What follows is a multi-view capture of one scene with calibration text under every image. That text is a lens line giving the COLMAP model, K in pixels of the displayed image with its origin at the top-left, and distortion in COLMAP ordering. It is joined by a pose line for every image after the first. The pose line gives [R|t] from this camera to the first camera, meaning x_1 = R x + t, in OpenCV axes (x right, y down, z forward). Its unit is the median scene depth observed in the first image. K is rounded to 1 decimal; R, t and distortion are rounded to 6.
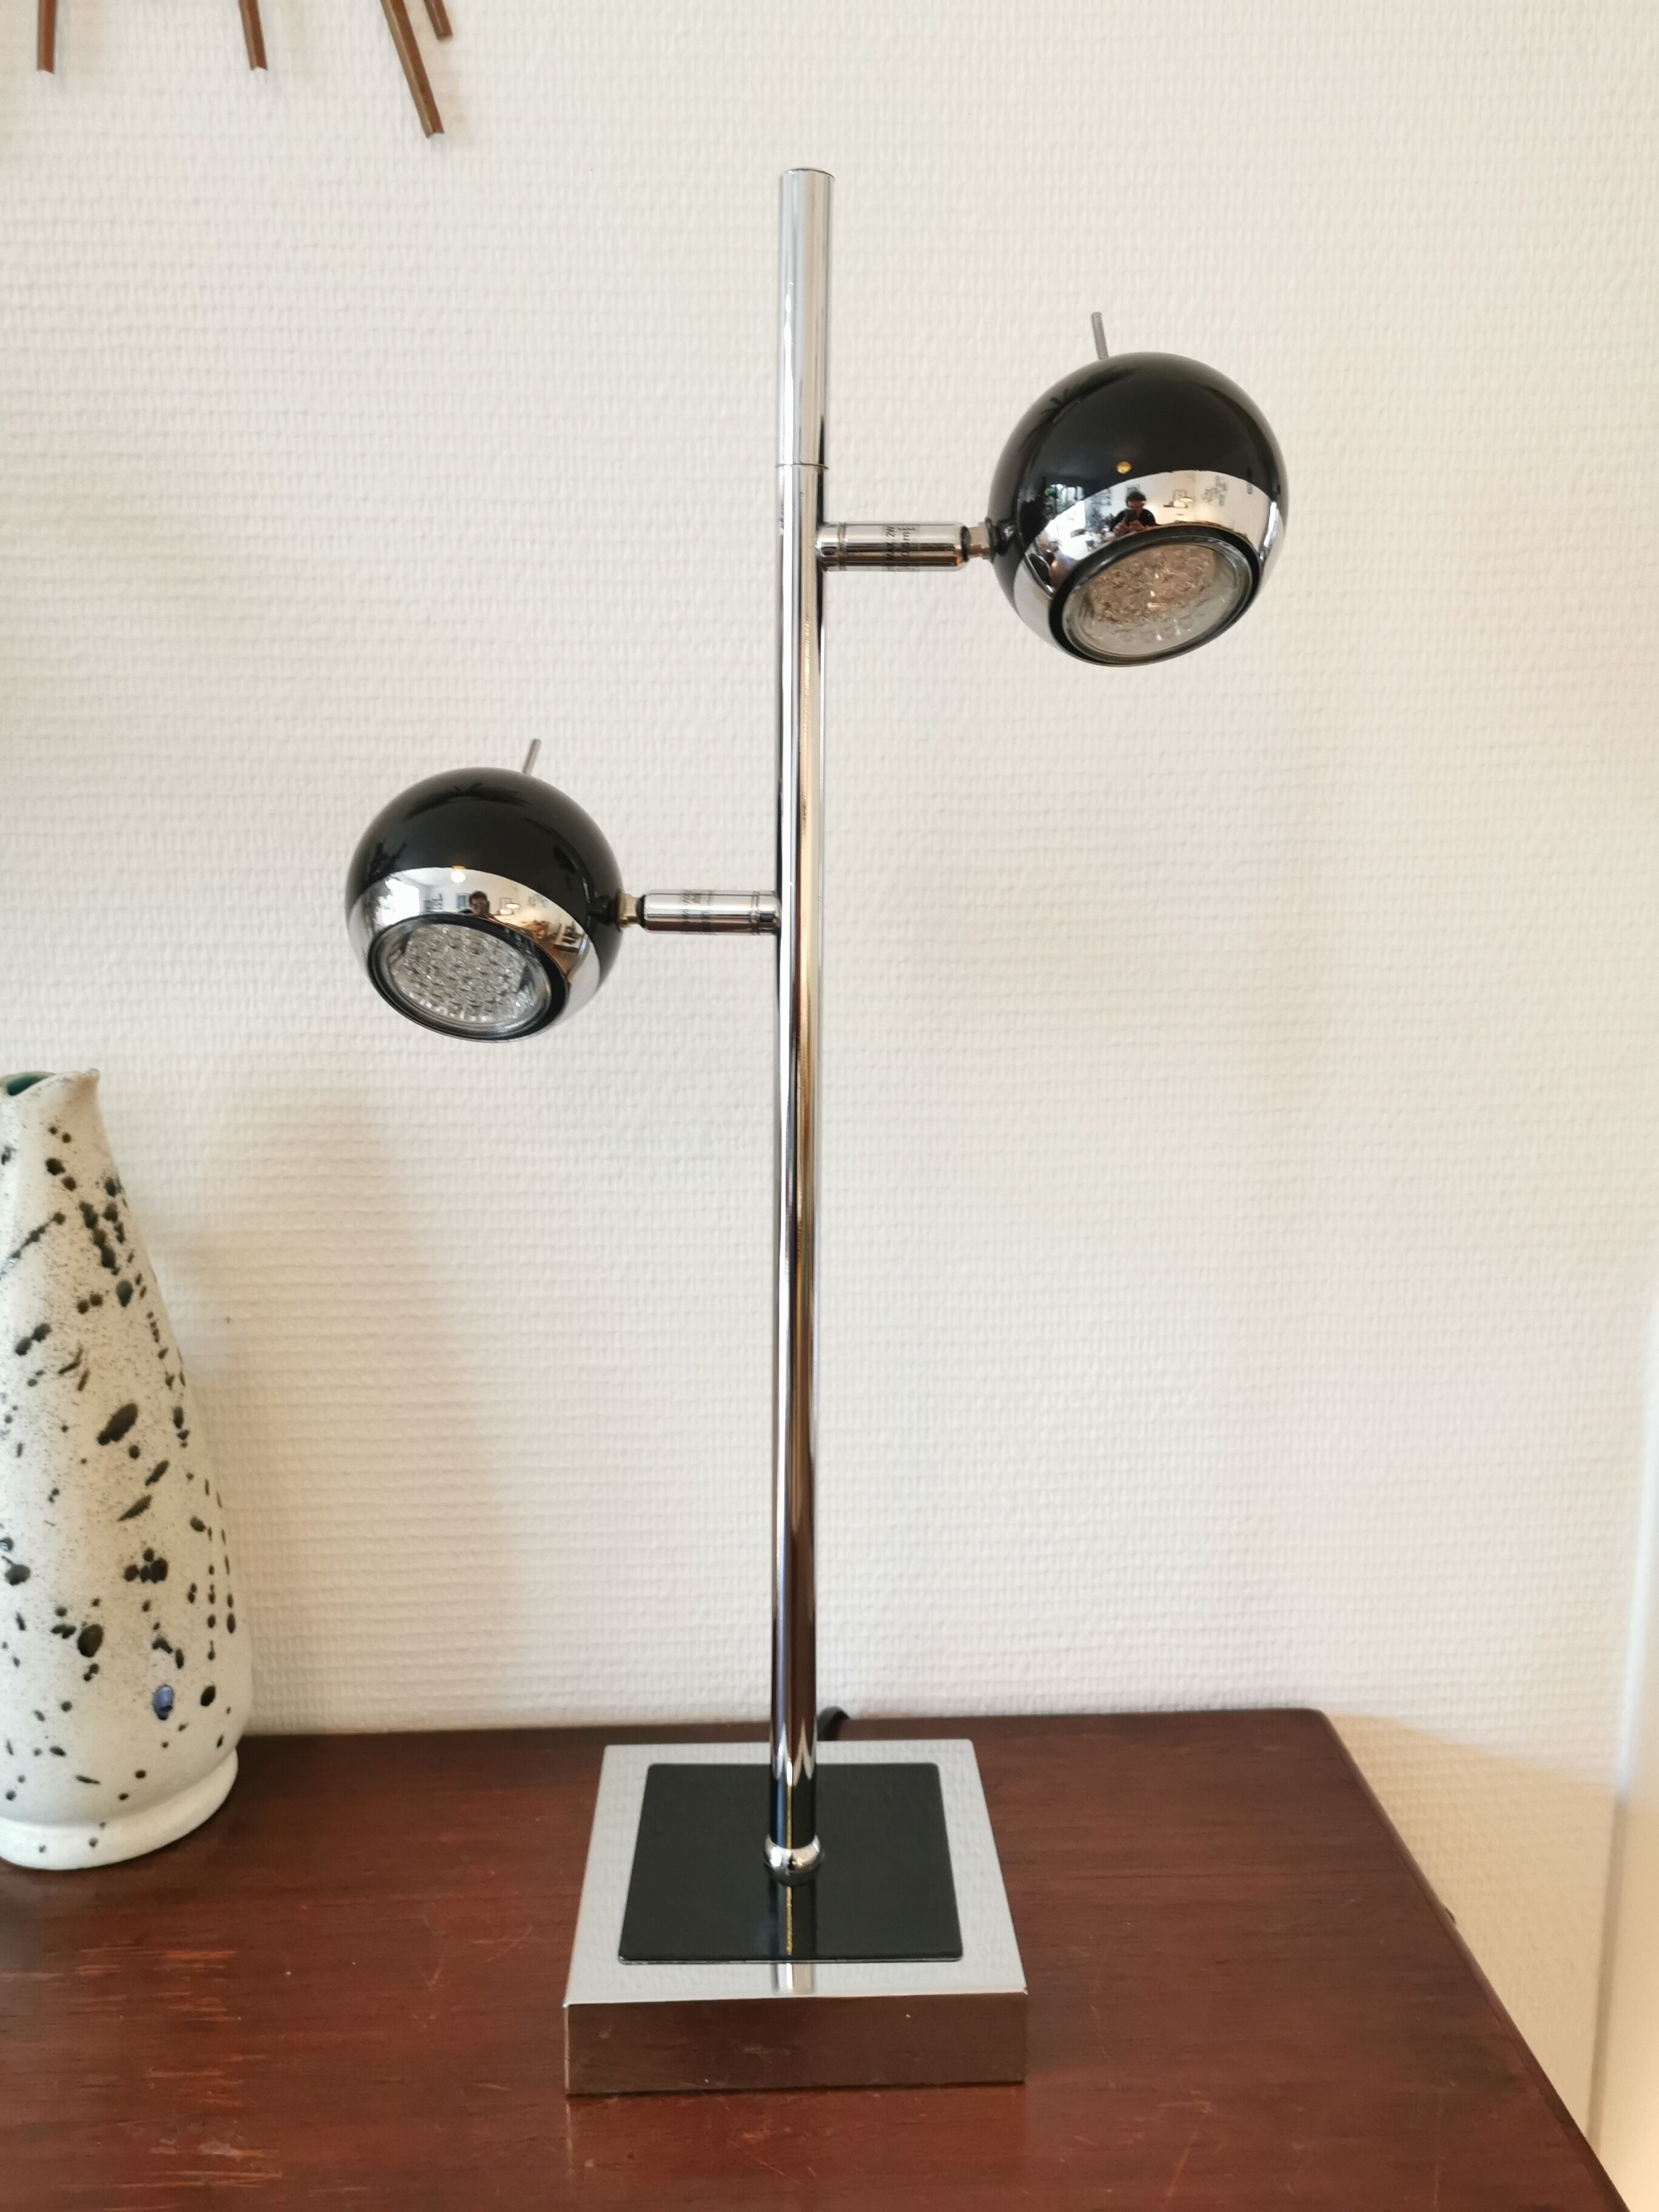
lens RADIAL K [[1773.8, 0, 836.1], [0, 1773.8, 1120.0], [0, 0, 1]] dist [0.047024, -0.068402]
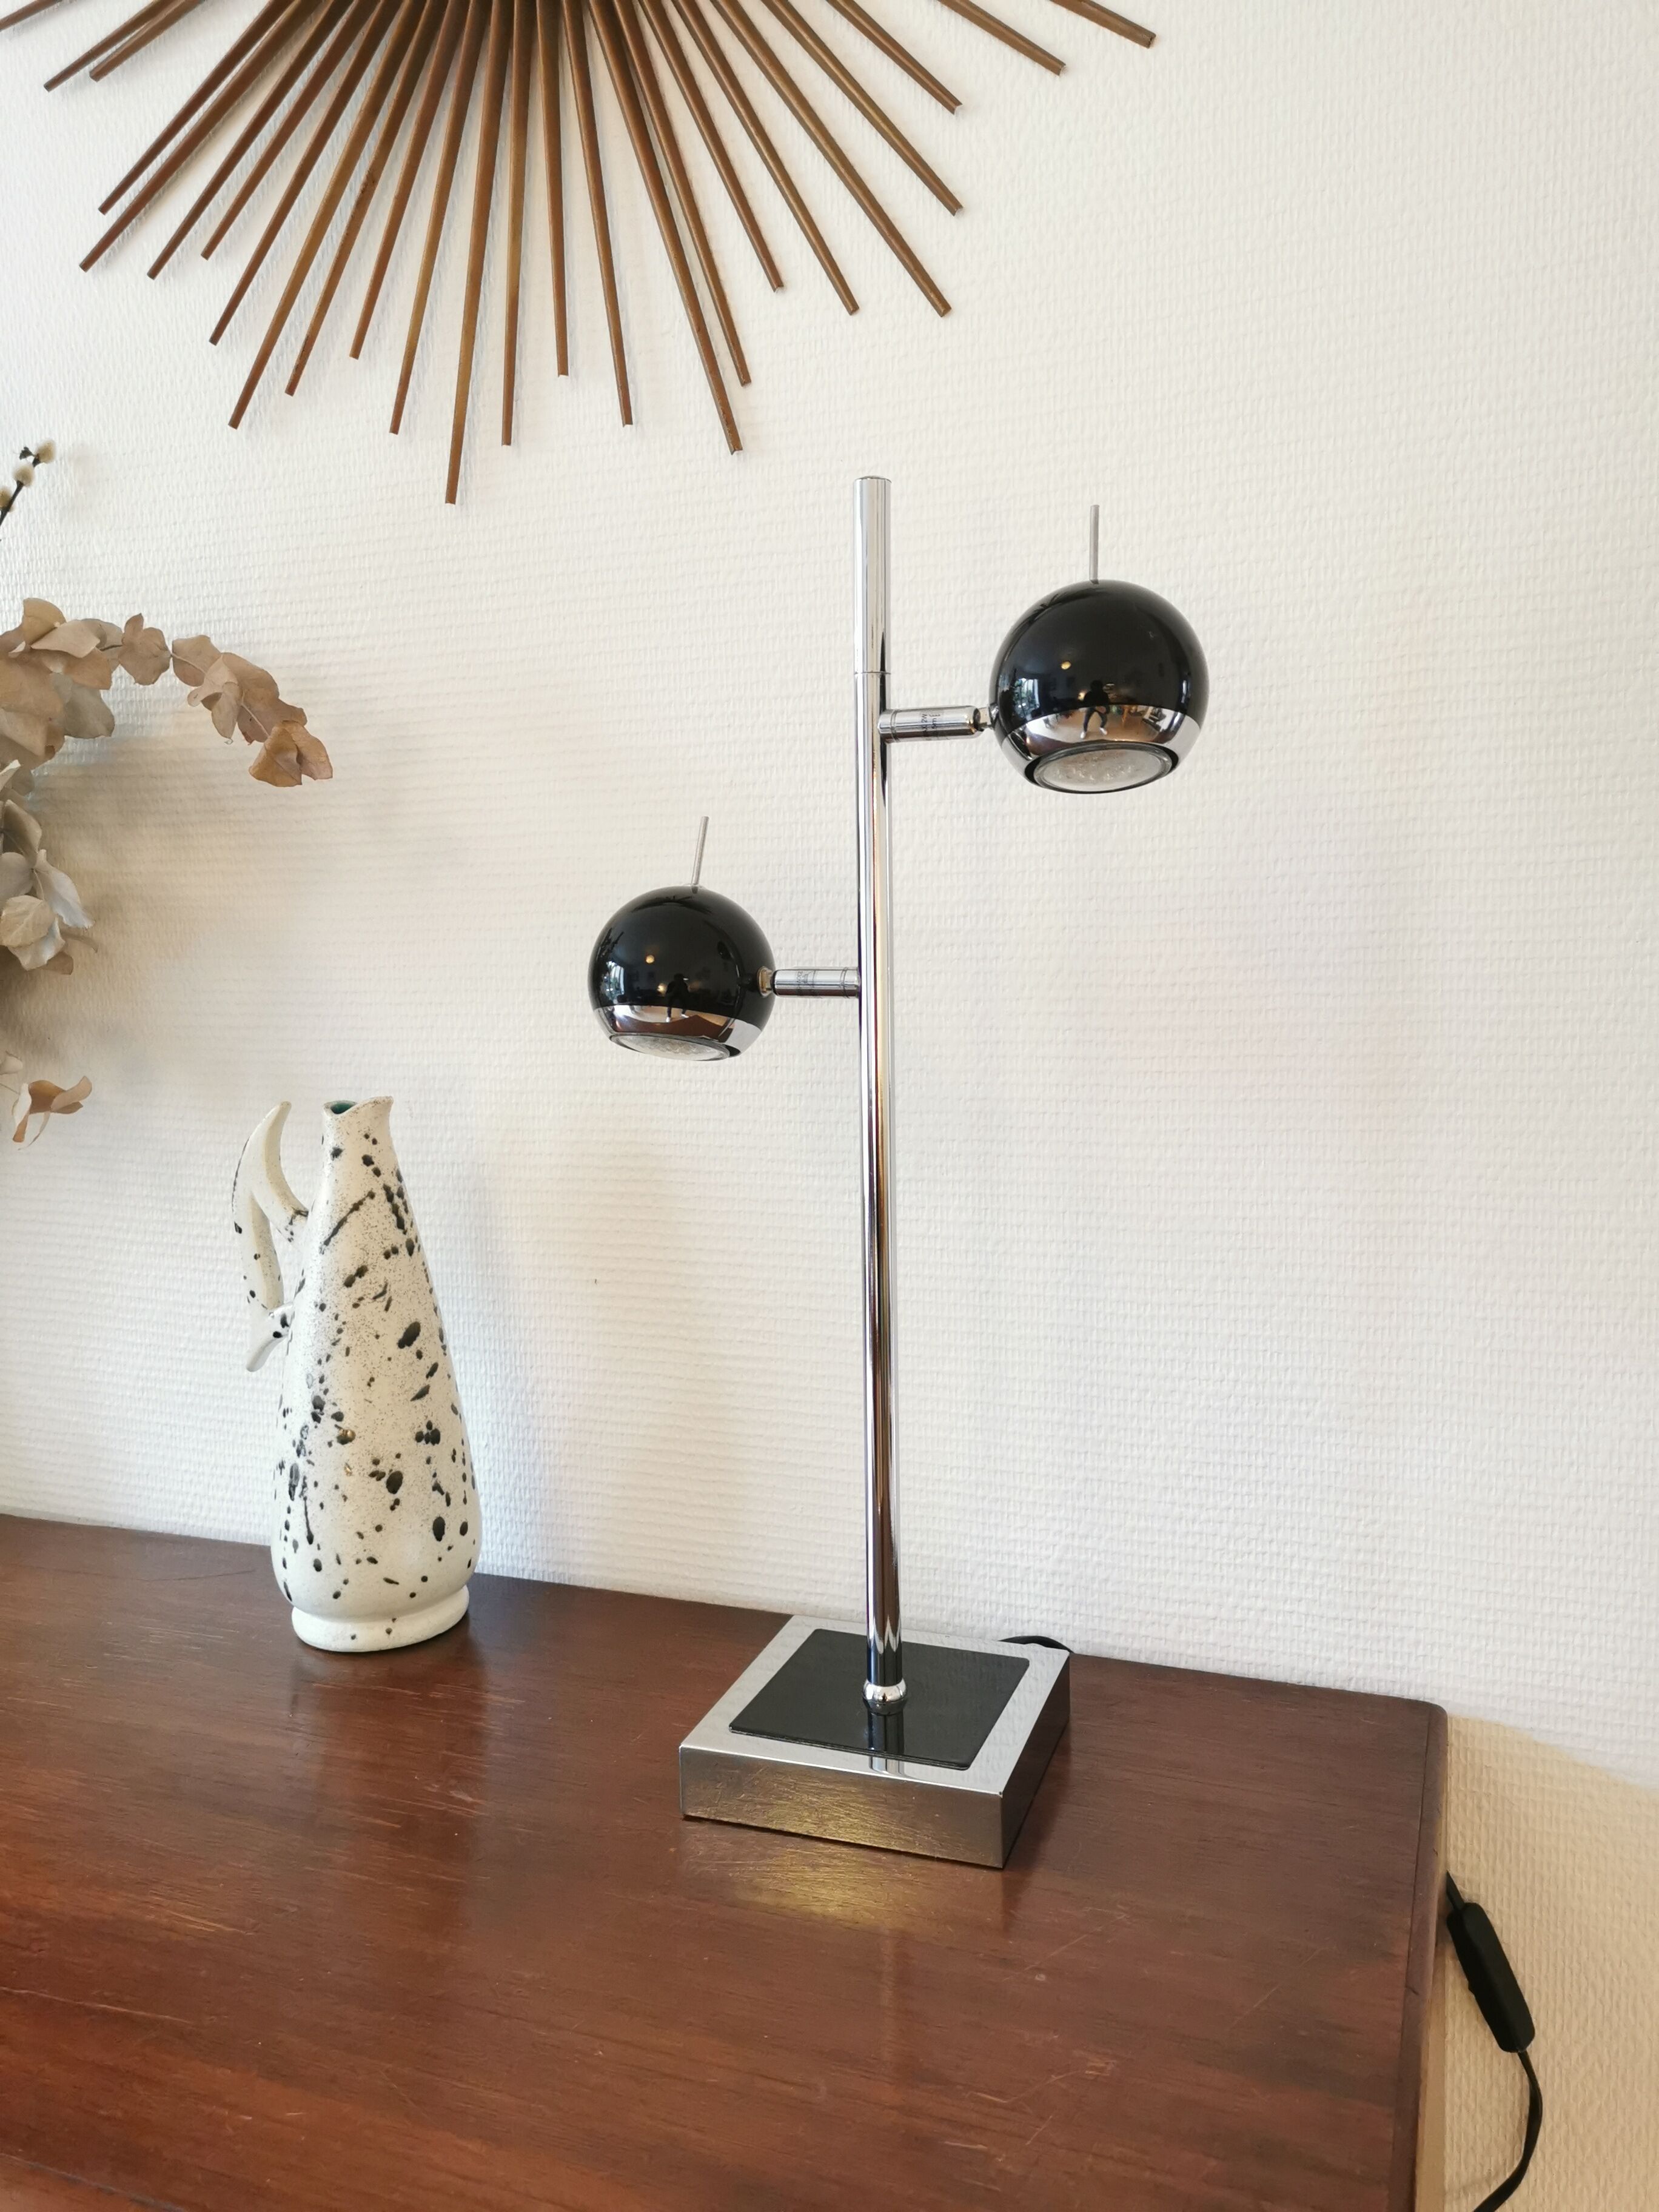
lens RADIAL K [[1773.8, 0, 805.8], [0, 1773.8, 1106.1], [0, 0, 1]] dist [0.047024, -0.068402]
pose [[0.910154, 0.024792, -0.413528, 0.398061], [-0.054134, 0.996766, -0.059387, 0.050637], [0.410719, 0.076438, 0.908552, -0.220098]]
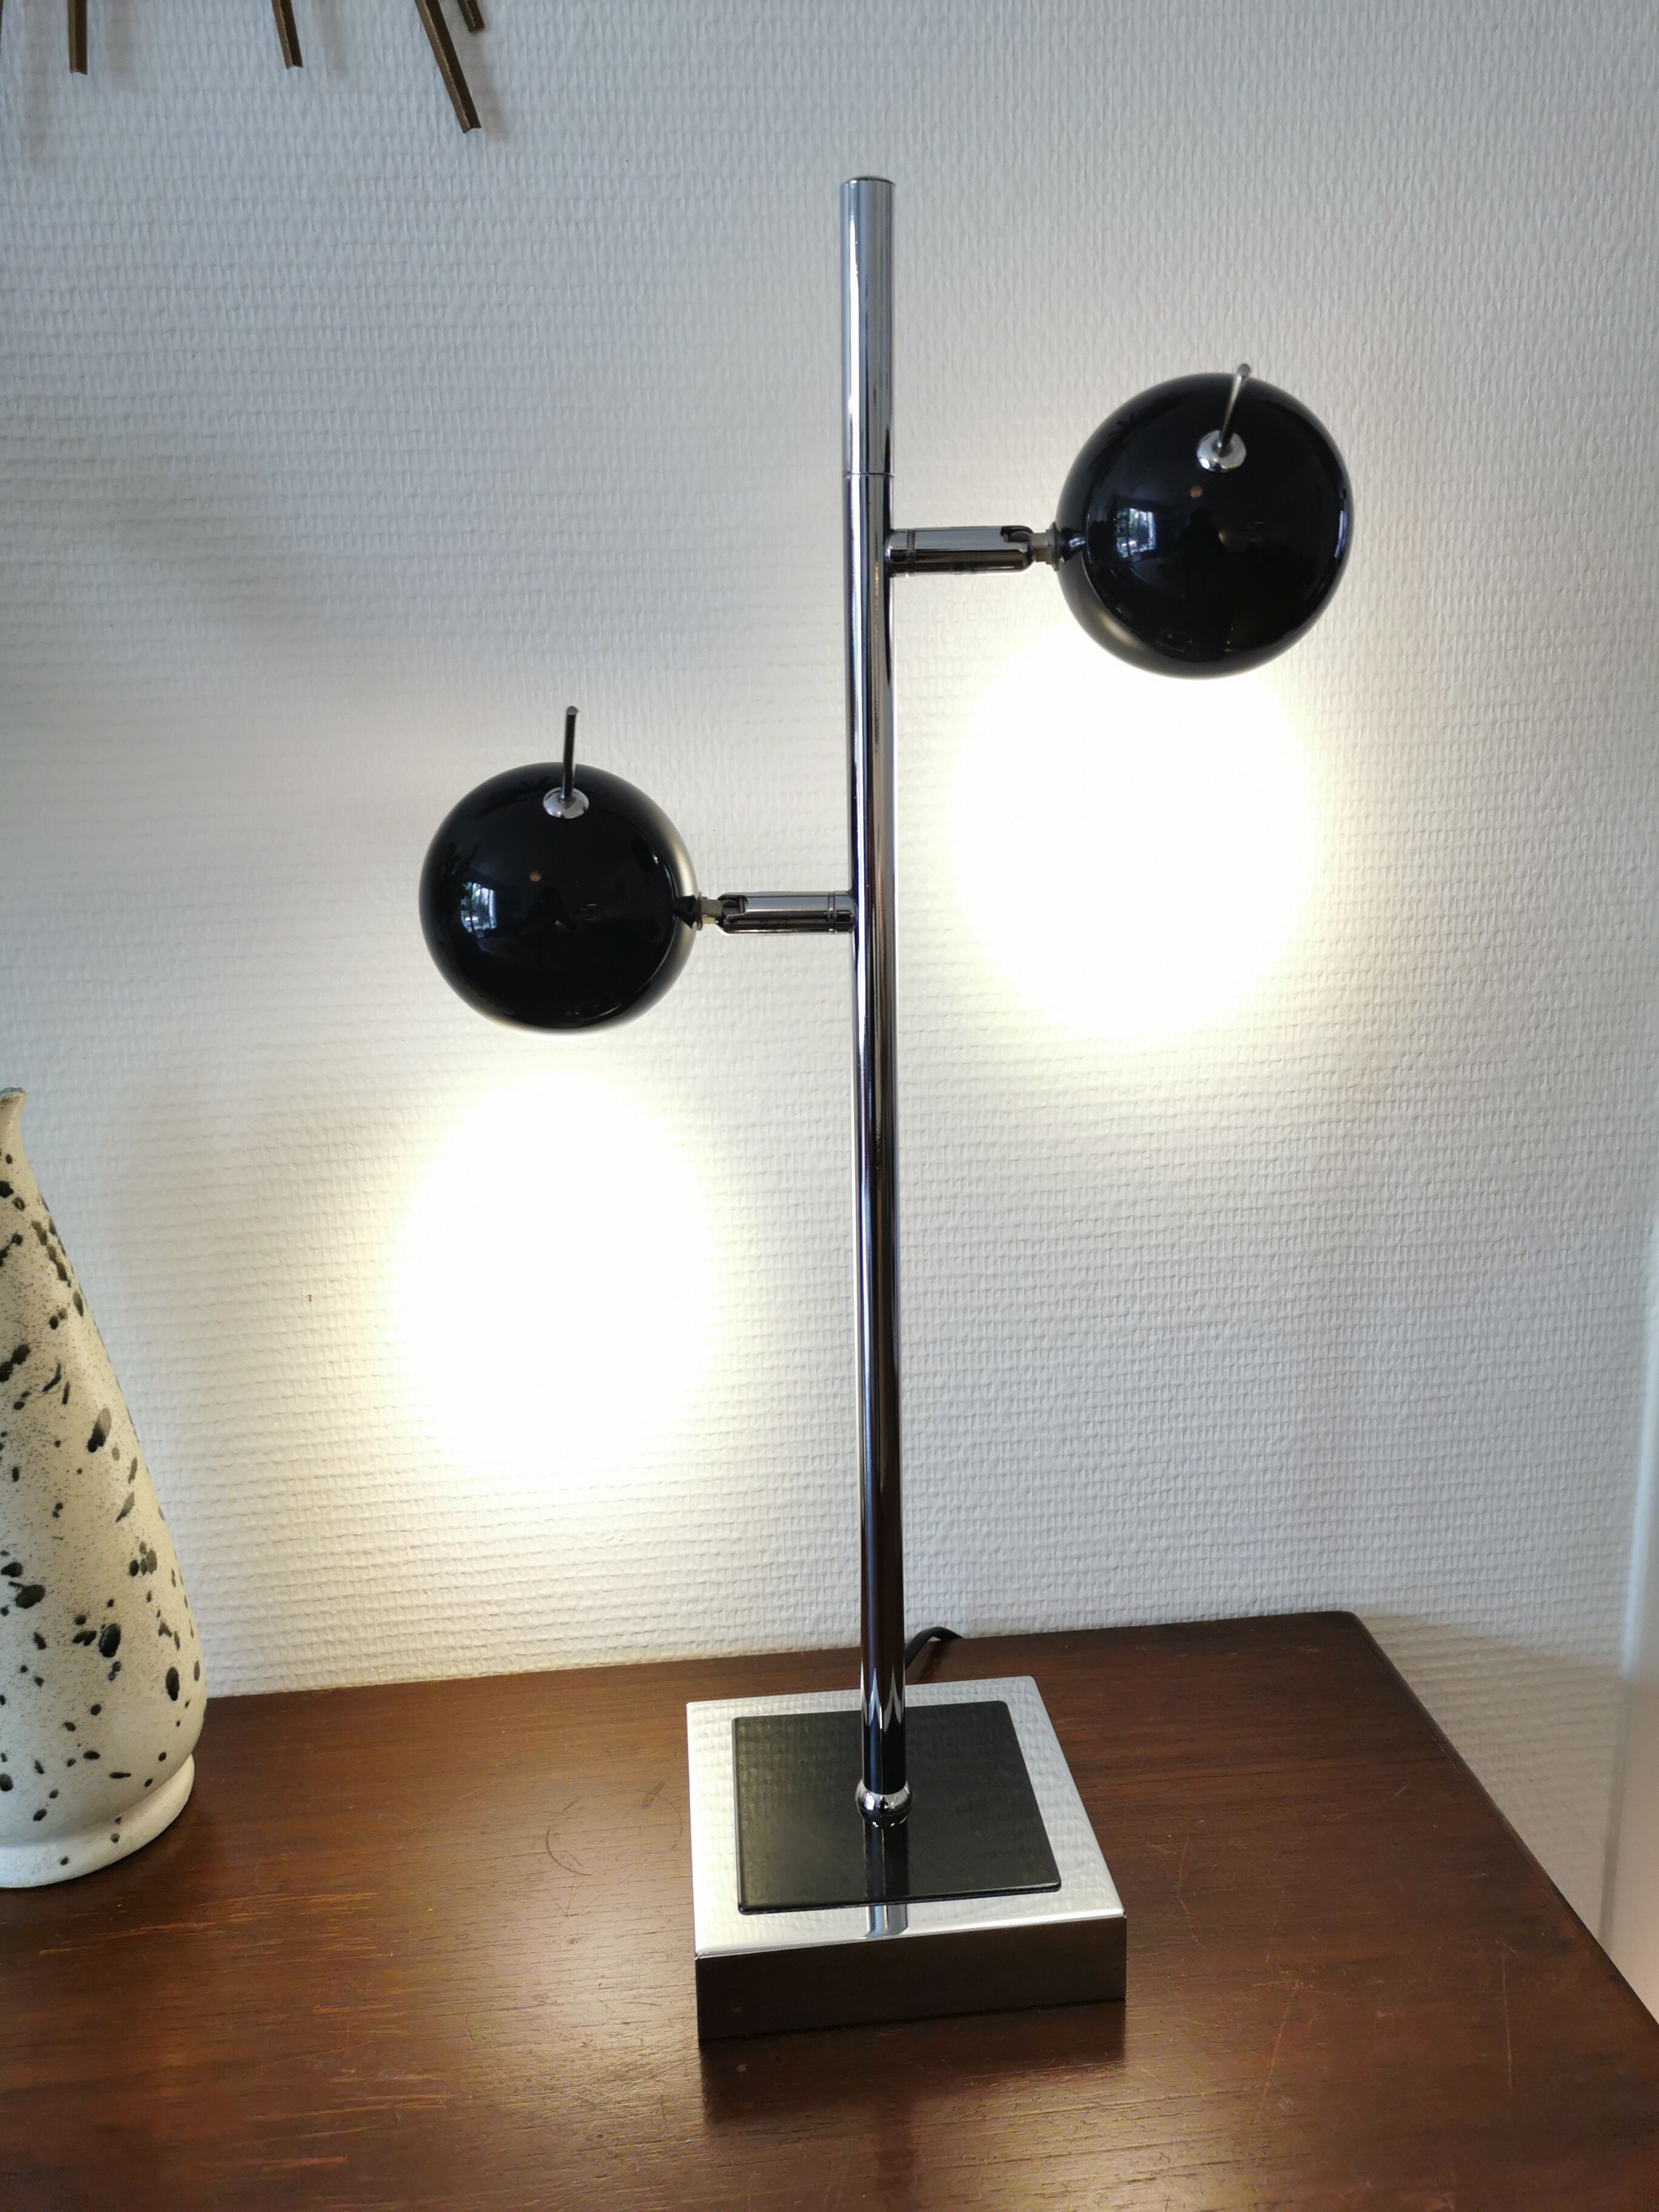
lens RADIAL K [[1773.8, 0, 841.8], [0, 1773.8, 1118.2], [0, 0, 1]] dist [0.047024, -0.068402]
pose [[0.998489, -0.038624, 0.039092, -0.071020], [0.036262, 0.997574, 0.059424, -0.043907], [-0.041292, -0.057917, 0.997467, -0.042259]]
